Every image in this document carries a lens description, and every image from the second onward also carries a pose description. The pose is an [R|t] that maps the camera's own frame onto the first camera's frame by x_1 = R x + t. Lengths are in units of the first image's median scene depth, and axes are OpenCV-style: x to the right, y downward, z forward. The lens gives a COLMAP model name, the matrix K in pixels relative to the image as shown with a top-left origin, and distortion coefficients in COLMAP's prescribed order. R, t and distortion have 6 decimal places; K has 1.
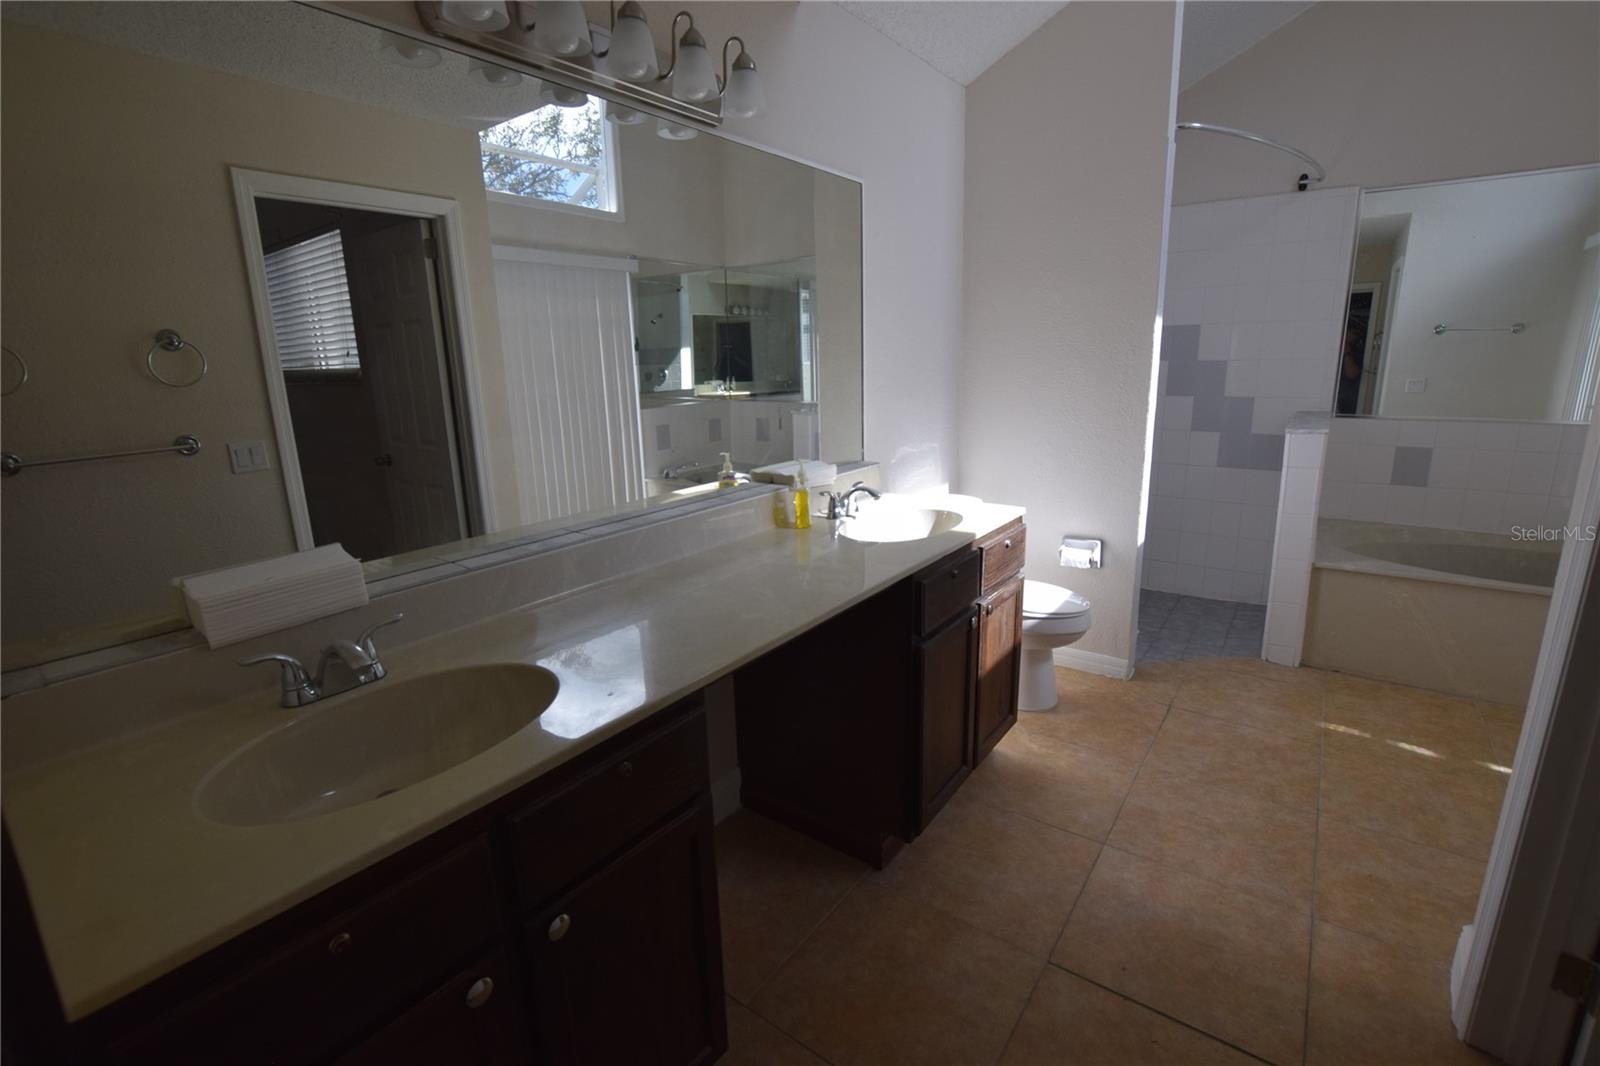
lens RADIAL K [[706.0, 0, 796.2], [0, 706.0, 524.8], [0, 0, 1]] dist [-0.031559, 0.002627]
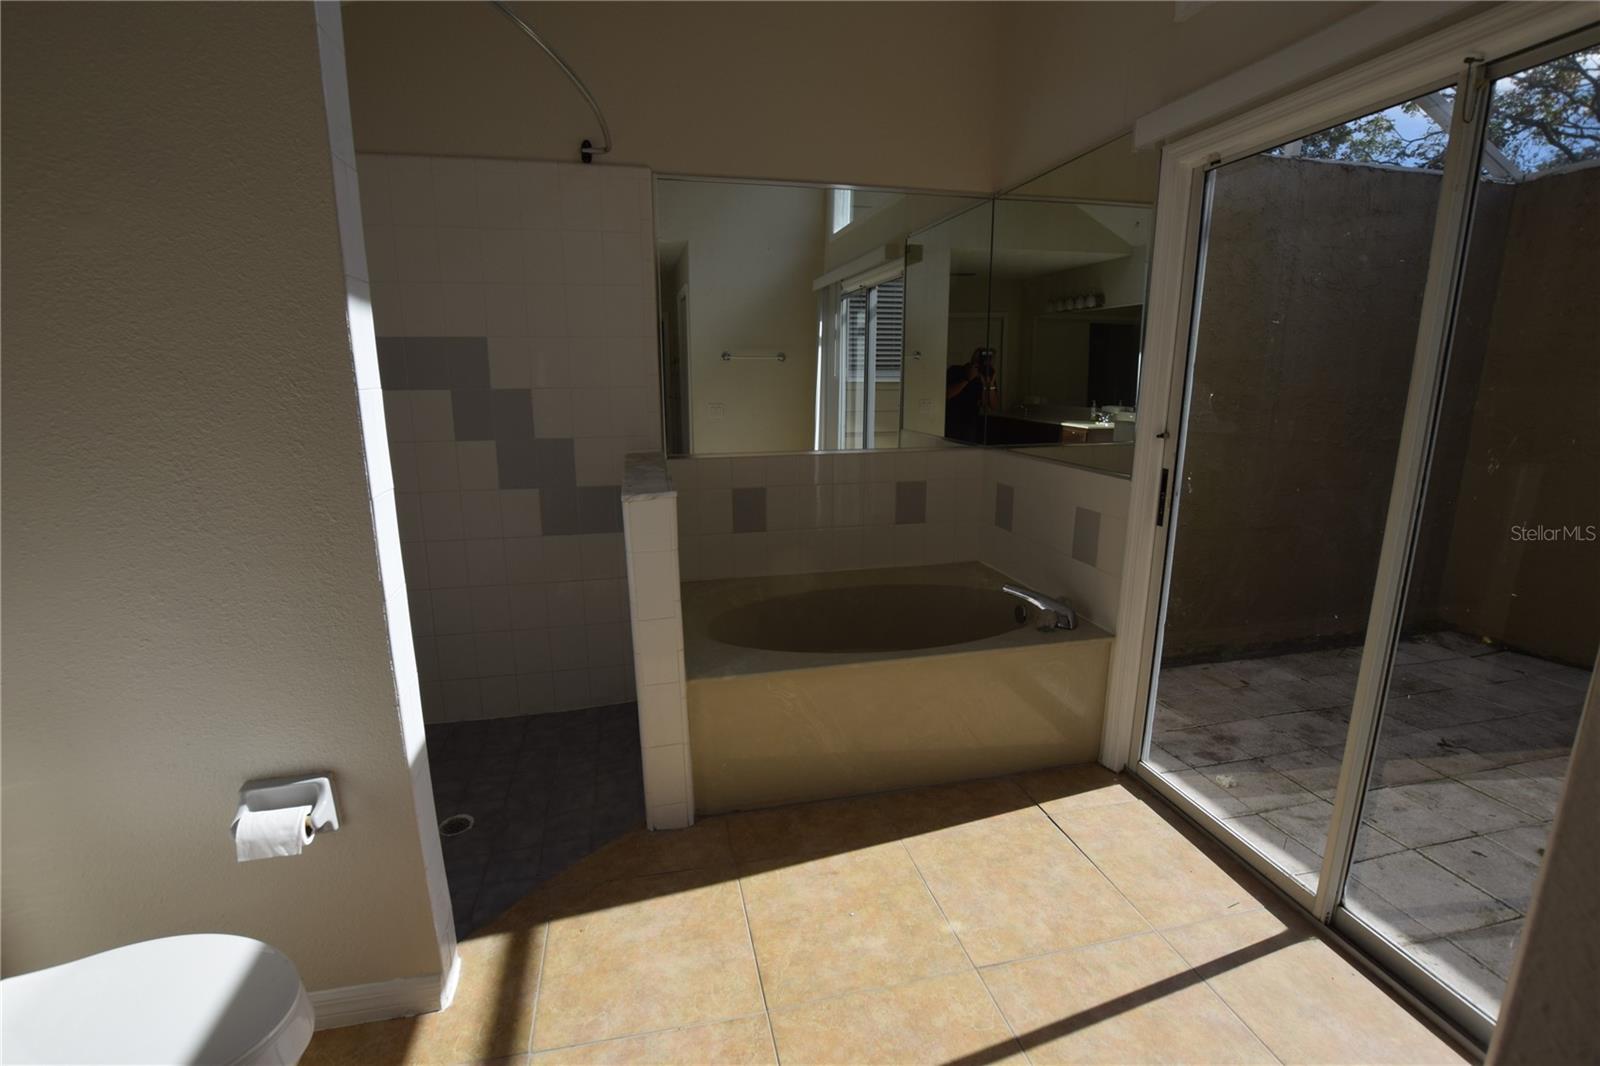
lens RADIAL K [[706.0, 0, 795.4], [0, 706.0, 534.4], [0, 0, 1]] dist [-0.031559, 0.002627]
pose [[0.644955, -0.142408, 0.750835, 0.254988], [0.156927, 0.986227, 0.052256, -0.091471], [-0.747935, 0.084123, 0.658419, 0.368745]]
